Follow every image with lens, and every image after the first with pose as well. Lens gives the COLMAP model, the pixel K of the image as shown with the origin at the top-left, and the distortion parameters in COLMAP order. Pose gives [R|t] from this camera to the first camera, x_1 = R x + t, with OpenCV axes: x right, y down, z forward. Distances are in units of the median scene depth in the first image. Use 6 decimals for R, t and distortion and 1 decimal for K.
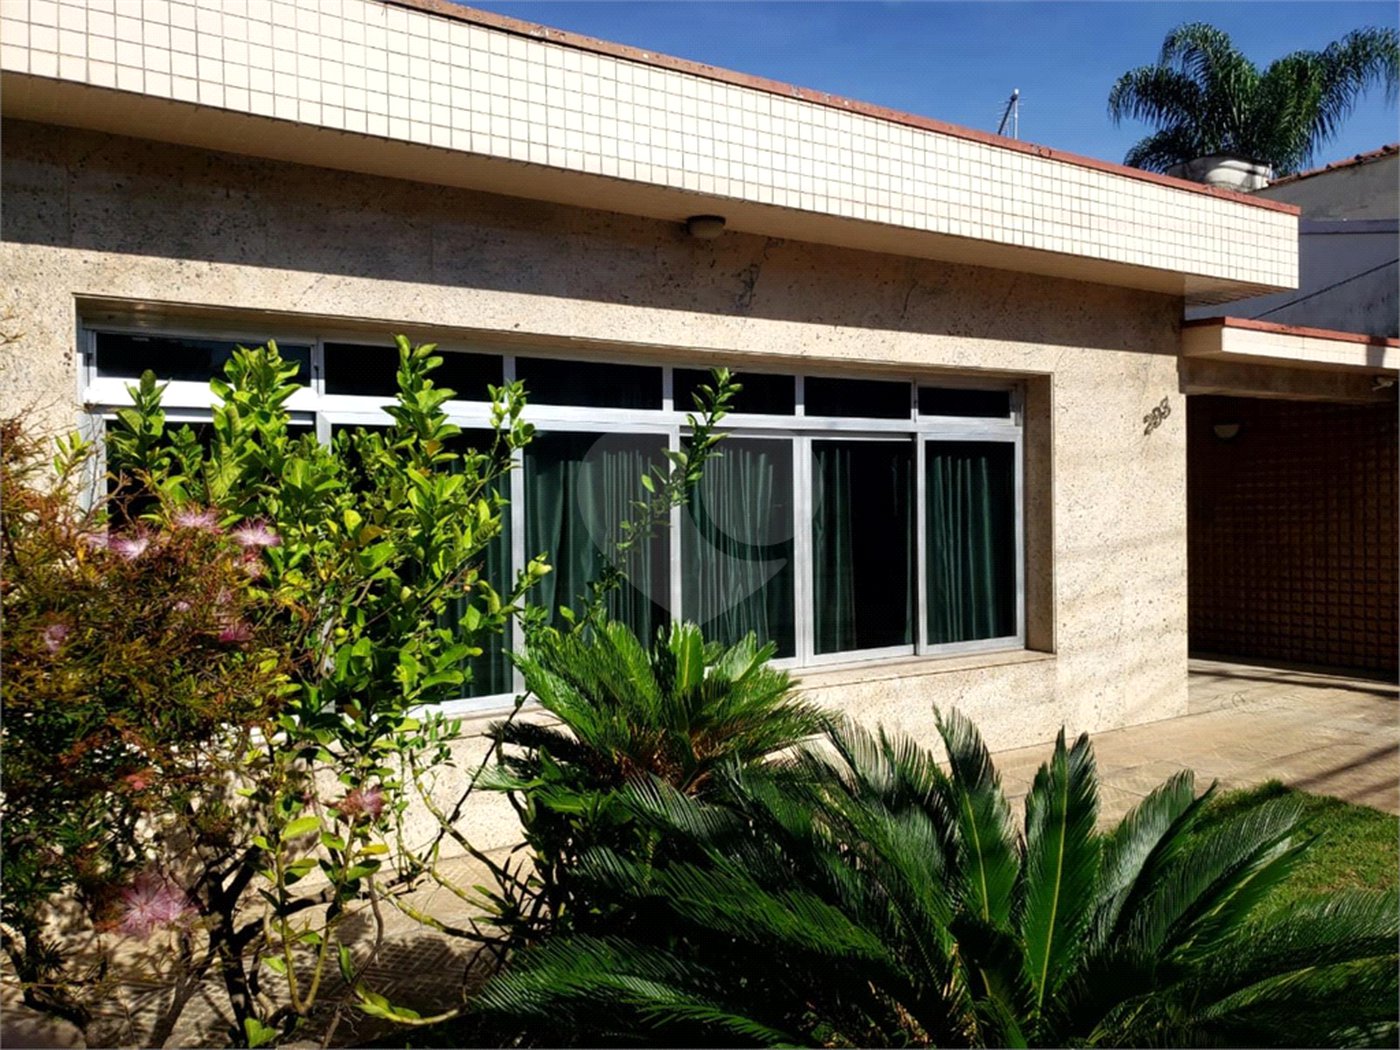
lens RADIAL K [[1061.5, 0, 727.5], [0, 1061.5, 530.0], [0, 0, 1]] dist [0.023858, -0.022997]
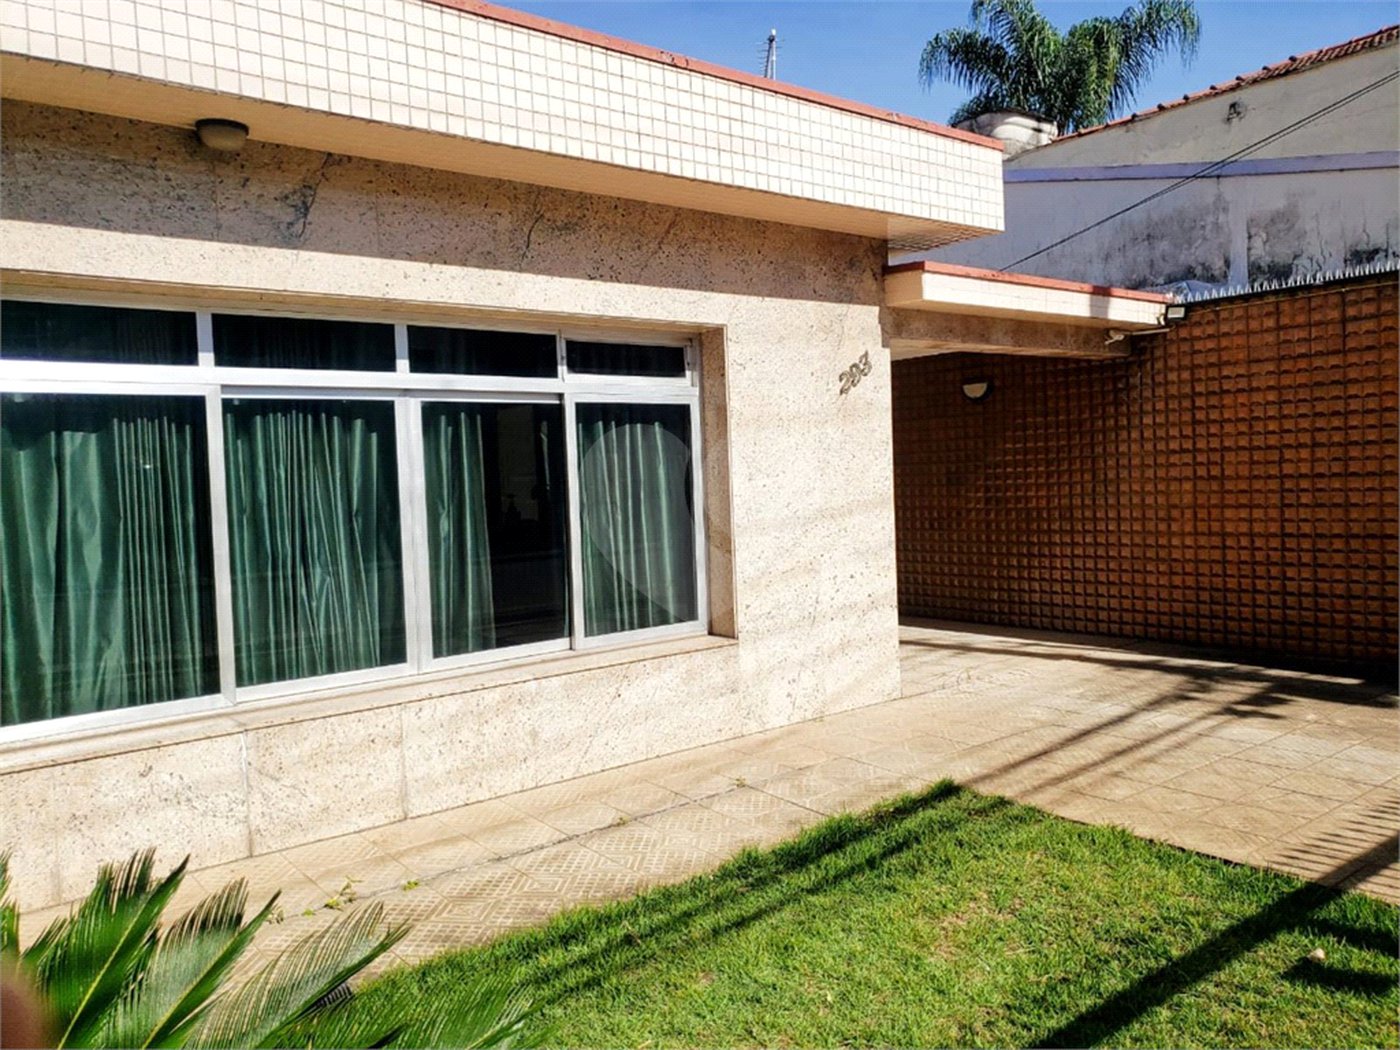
lens RADIAL K [[1061.5, 0, 723.0], [0, 1061.5, 514.4], [0, 0, 1]] dist [0.023858, -0.022997]
pose [[0.992442, -0.024595, 0.120223, 0.210711], [0.022658, 0.999591, 0.017448, -0.005138], [-0.120603, -0.014592, 0.992594, 0.133948]]
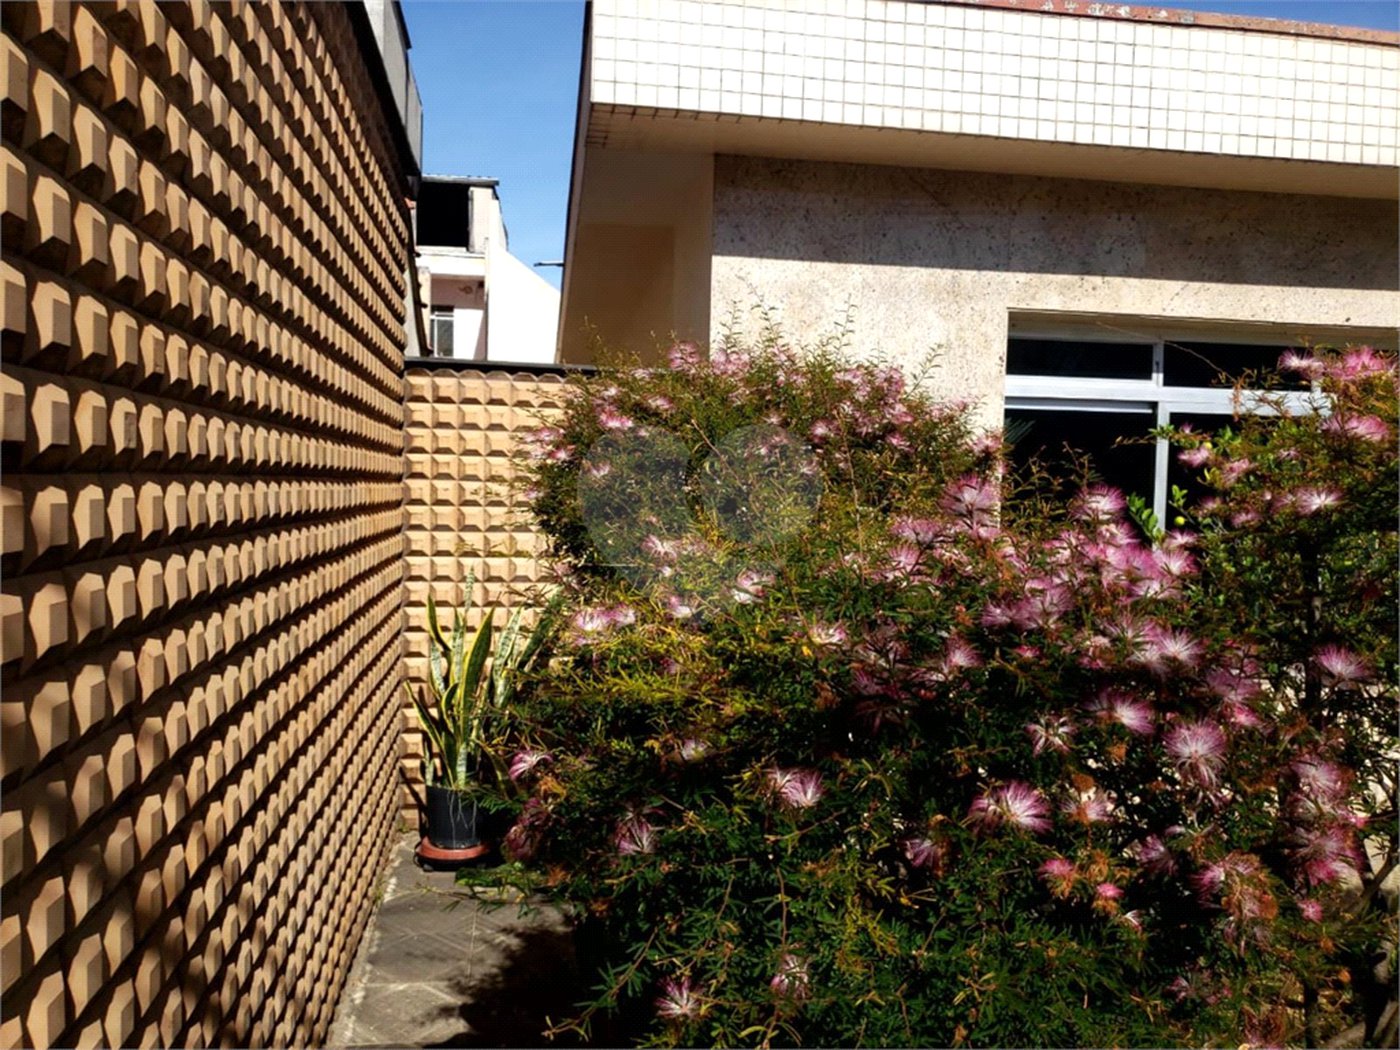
lens RADIAL K [[1061.5, 0, 708.7], [0, 1061.5, 514.3], [0, 0, 1]] dist [0.023858, -0.022997]
pose [[0.917083, 0.047013, -0.395914, -0.271685], [-0.043847, 0.998893, 0.017047, 0.008485], [0.396277, 0.001726, 0.918129, -0.178009]]
